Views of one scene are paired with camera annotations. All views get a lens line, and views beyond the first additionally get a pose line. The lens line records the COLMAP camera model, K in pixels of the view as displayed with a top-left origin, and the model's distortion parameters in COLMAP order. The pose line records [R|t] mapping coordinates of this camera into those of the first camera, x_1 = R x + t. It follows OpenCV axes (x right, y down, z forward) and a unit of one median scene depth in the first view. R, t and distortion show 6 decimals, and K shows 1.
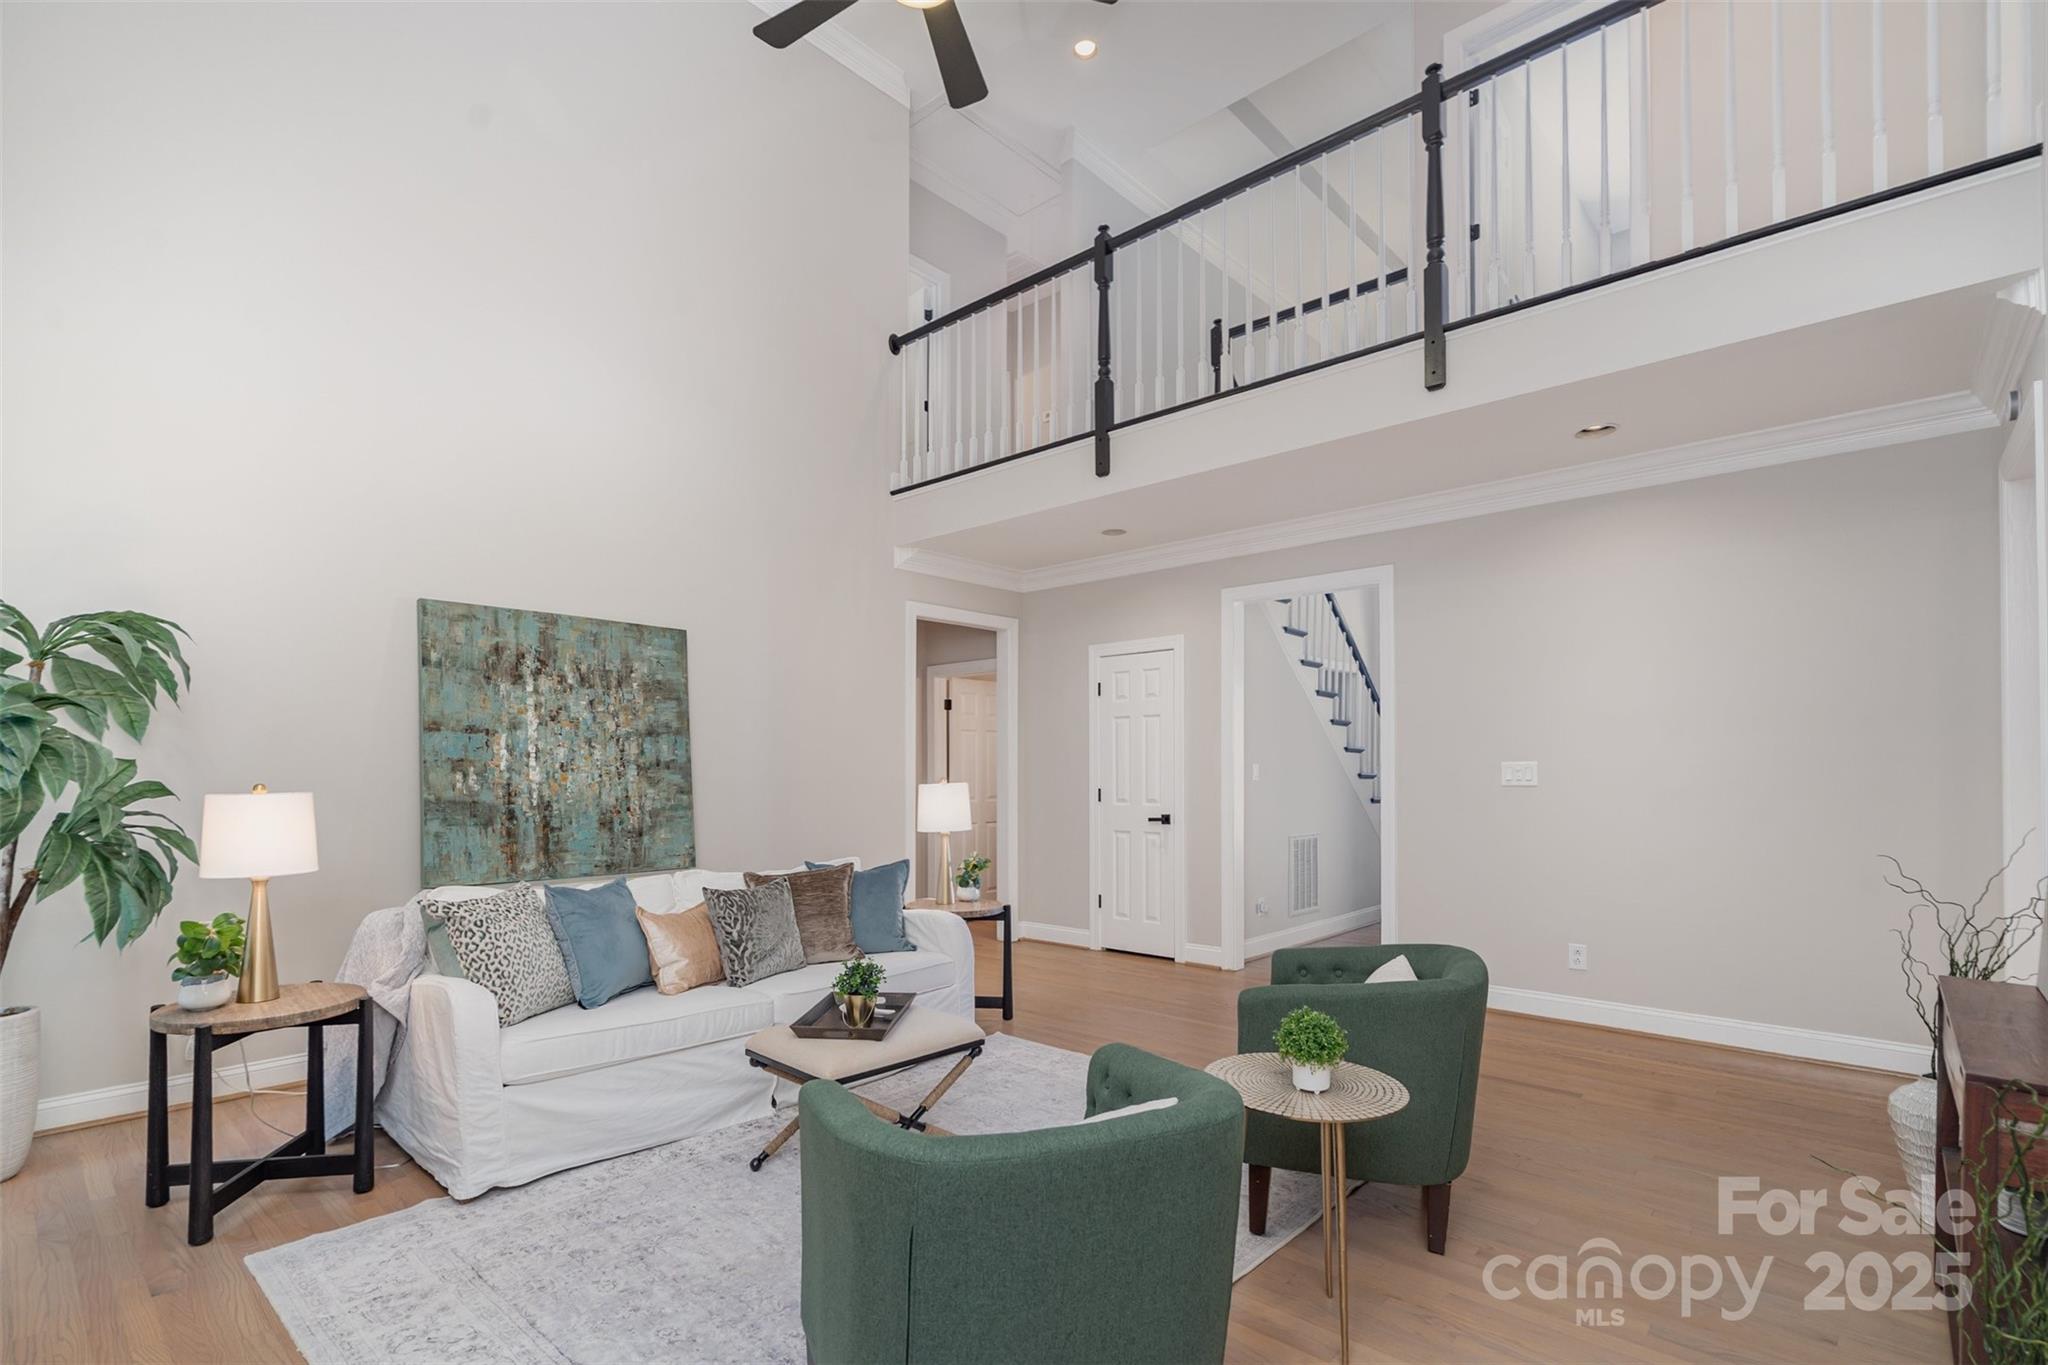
lens RADIAL K [[935.8, 0, 993.4], [0, 935.8, 761.7], [0, 0, 1]] dist [0.000602, -0.000706]
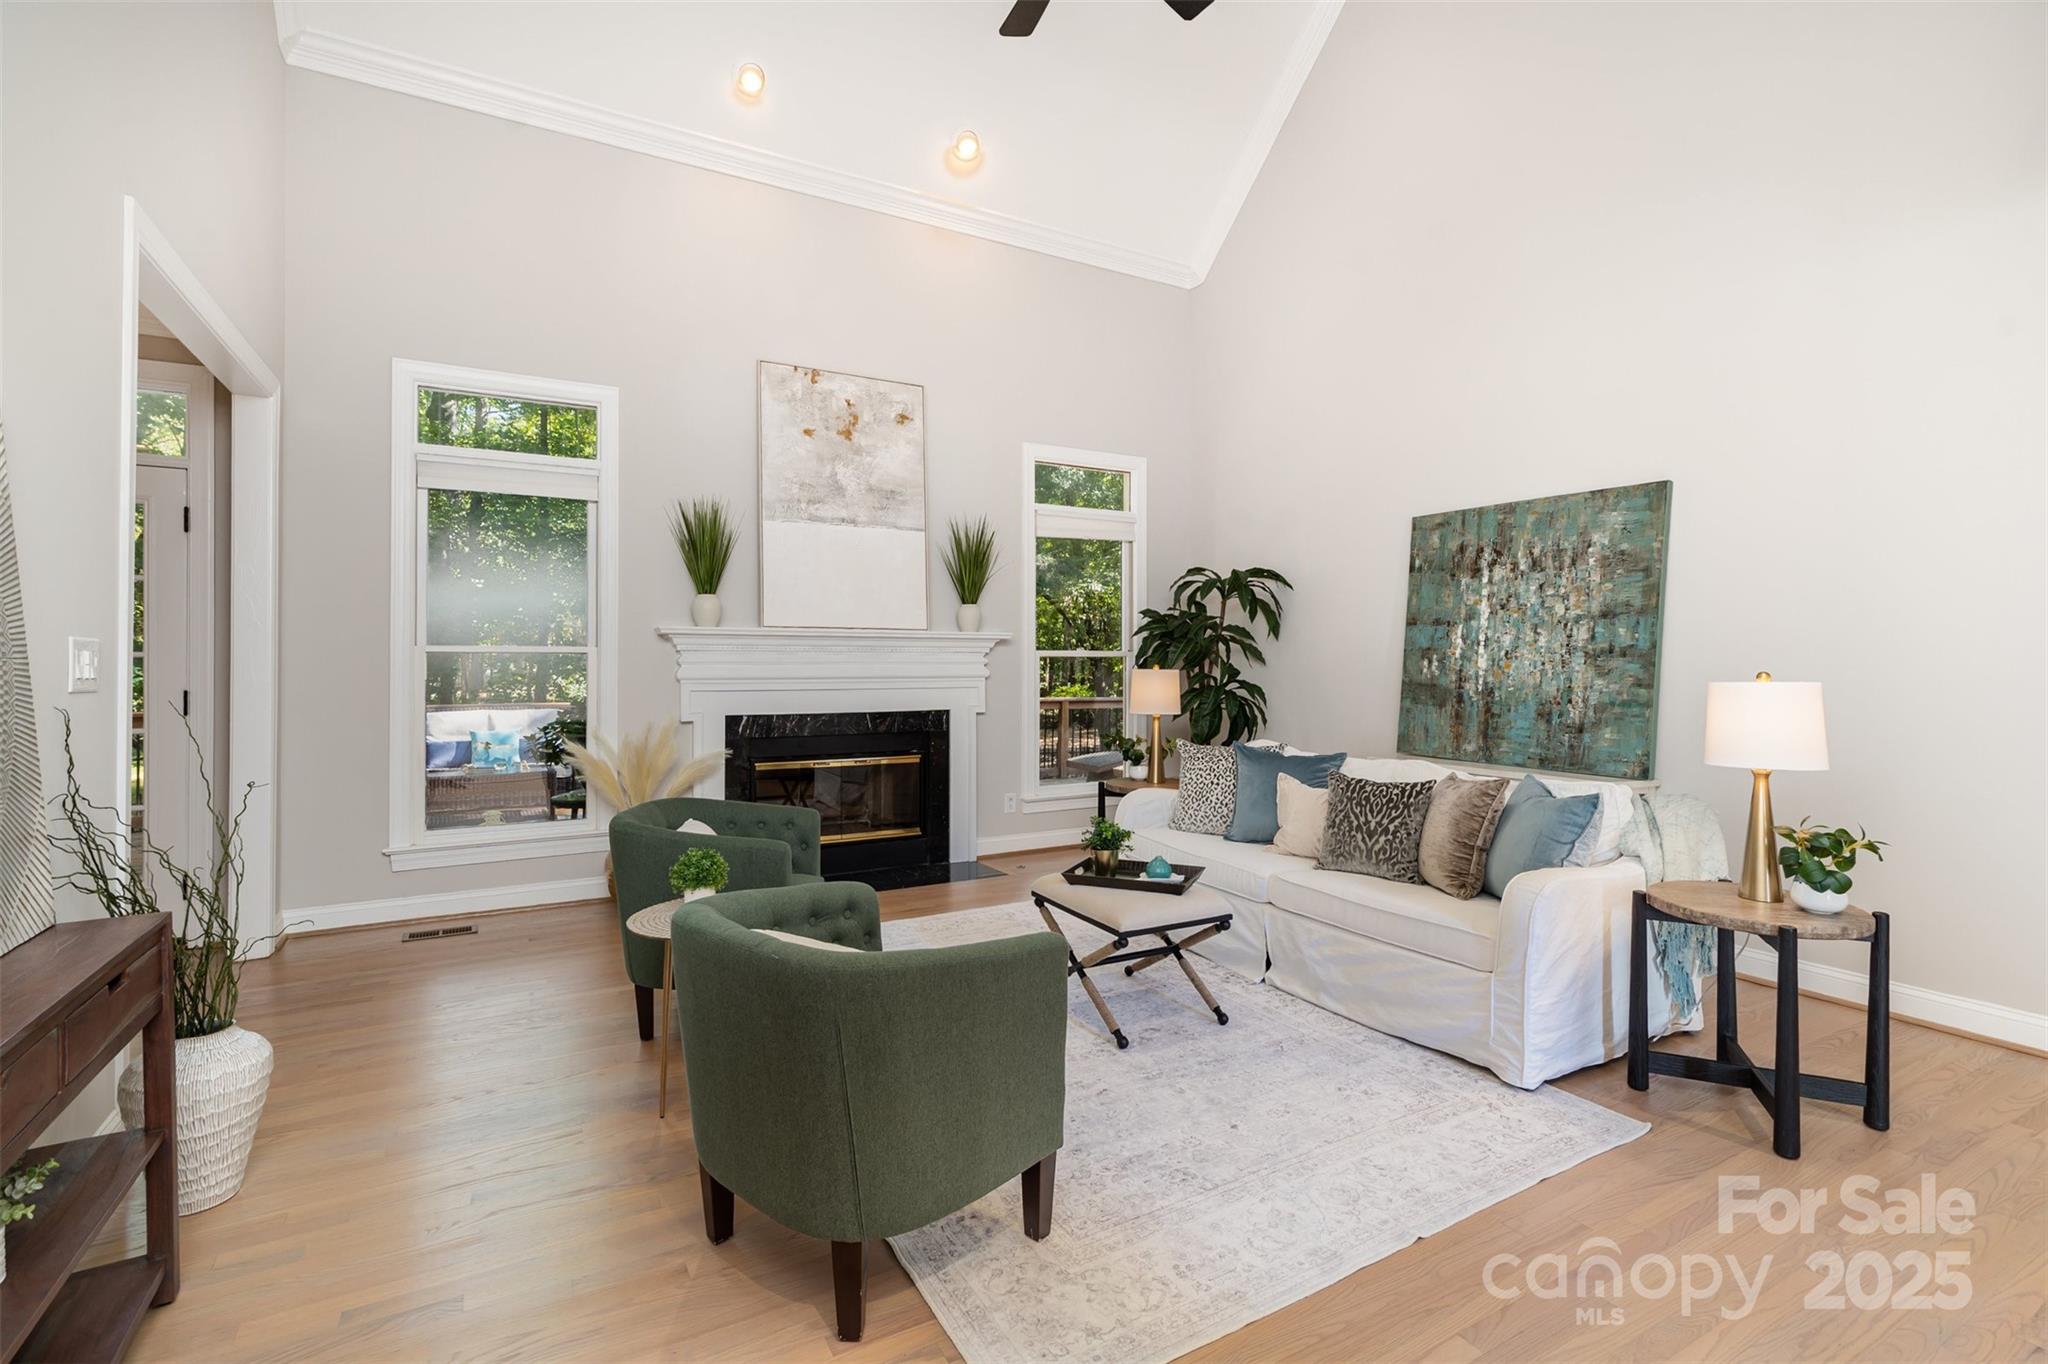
lens RADIAL K [[935.8, 0, 1026.8], [0, 935.8, 664.4], [0, 0, 1]] dist [0.000602, -0.000706]
pose [[-0.278656, 0.006933, -0.960366, 0.650251], [0.004969, 0.999971, 0.005777, 0.007942], [0.960378, -0.003162, -0.278682, 0.786373]]
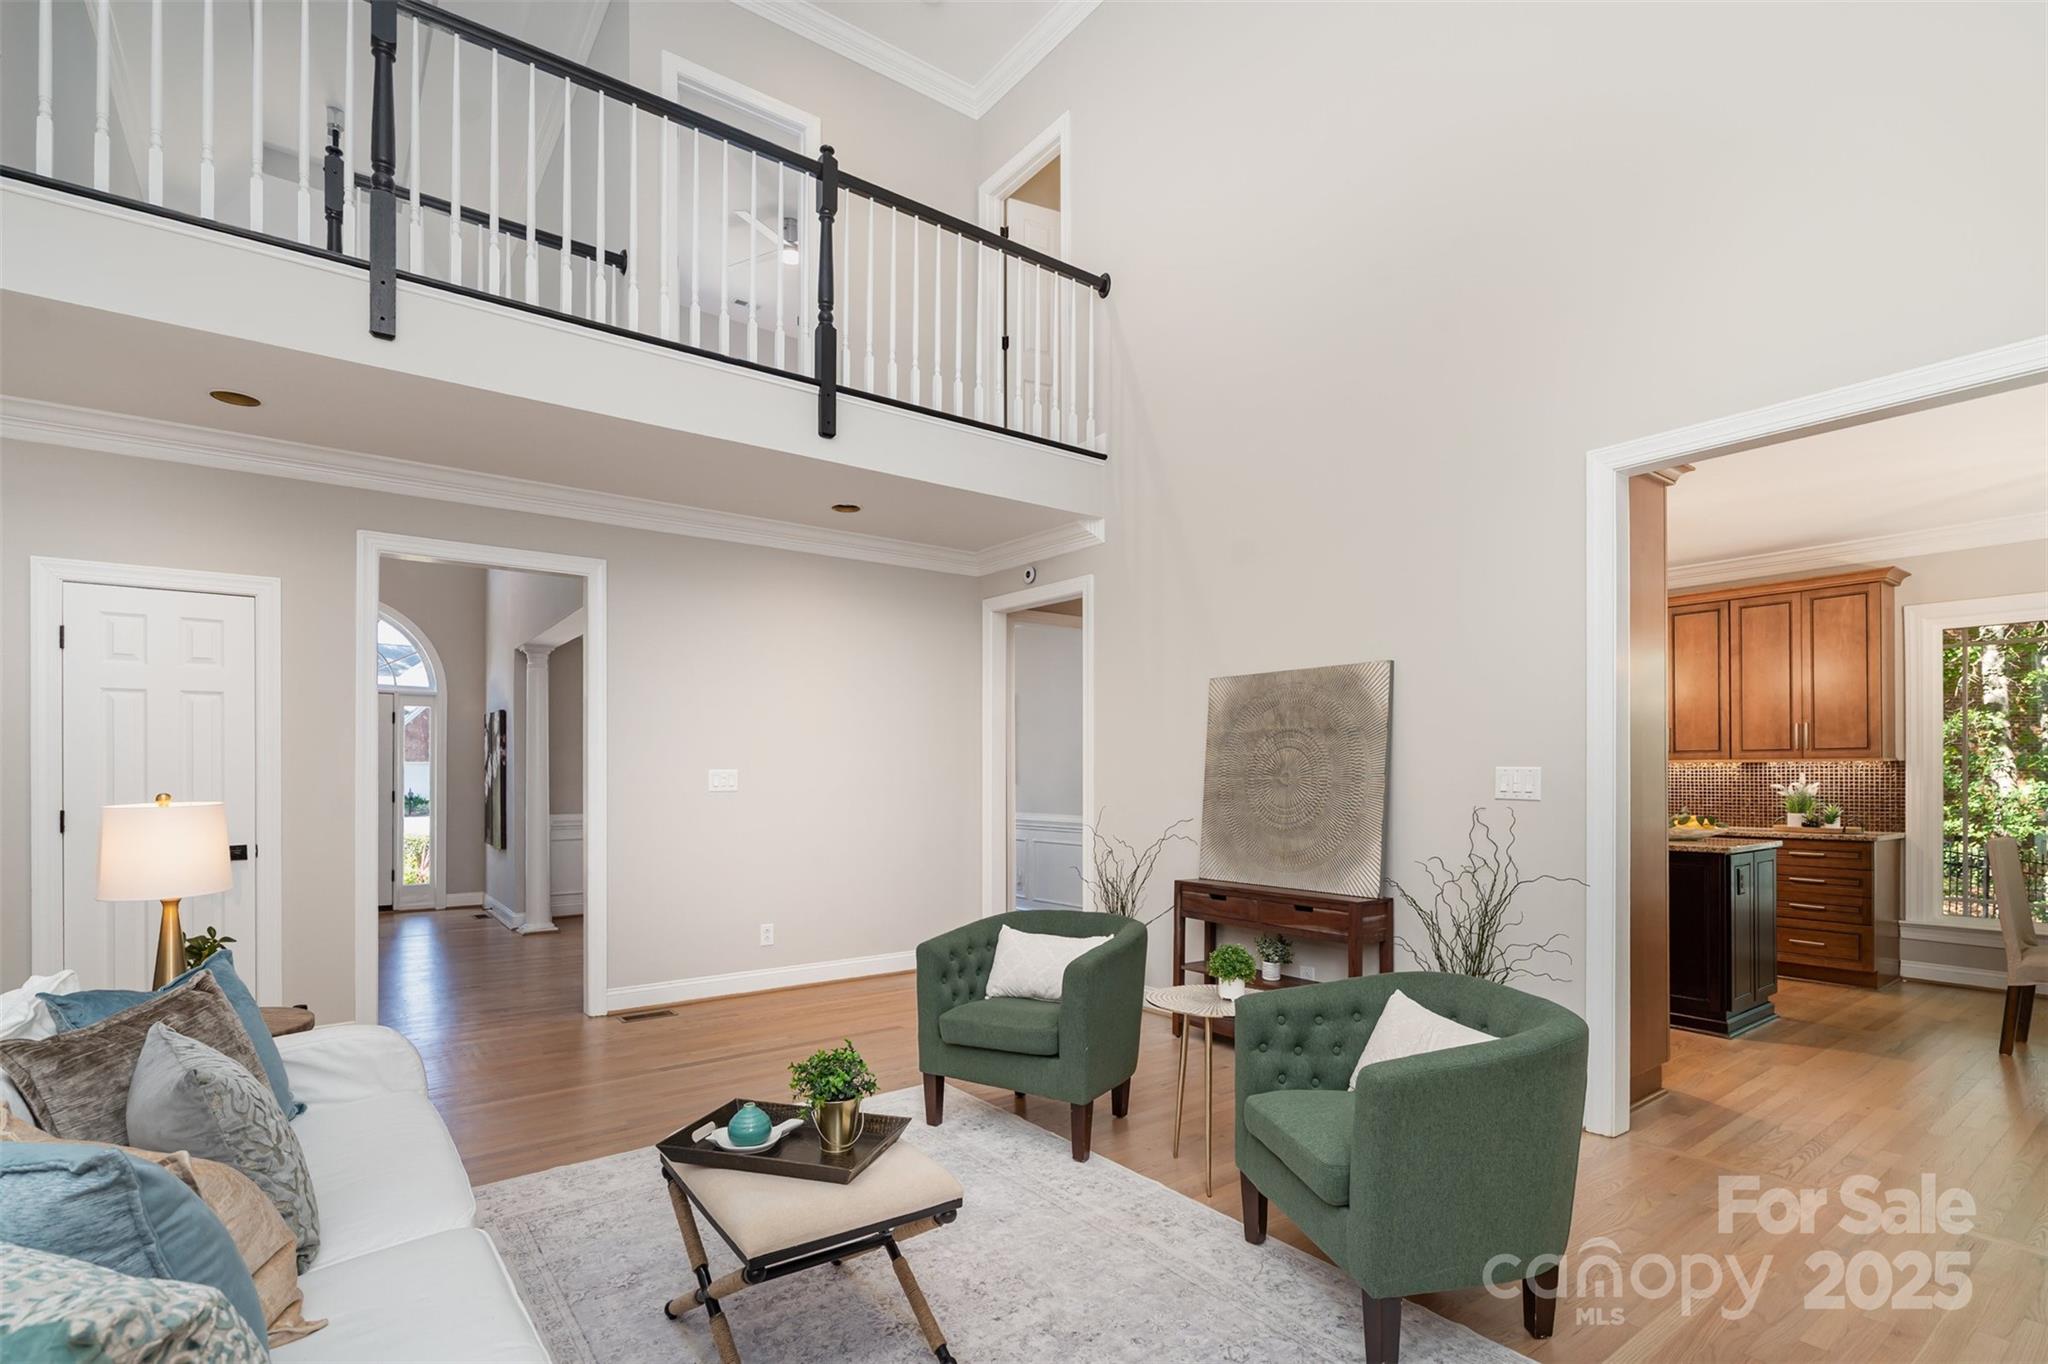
lens RADIAL K [[935.8, 0, 1036.2], [0, 935.8, 771.3], [0, 0, 1]] dist [0.000602, -0.000706]
pose [[0.198156, 0.004941, 0.980158, -0.493739], [-0.006505, 0.999972, -0.003726, 0.004121], [-0.980149, -0.005638, 0.198182, 0.452738]]
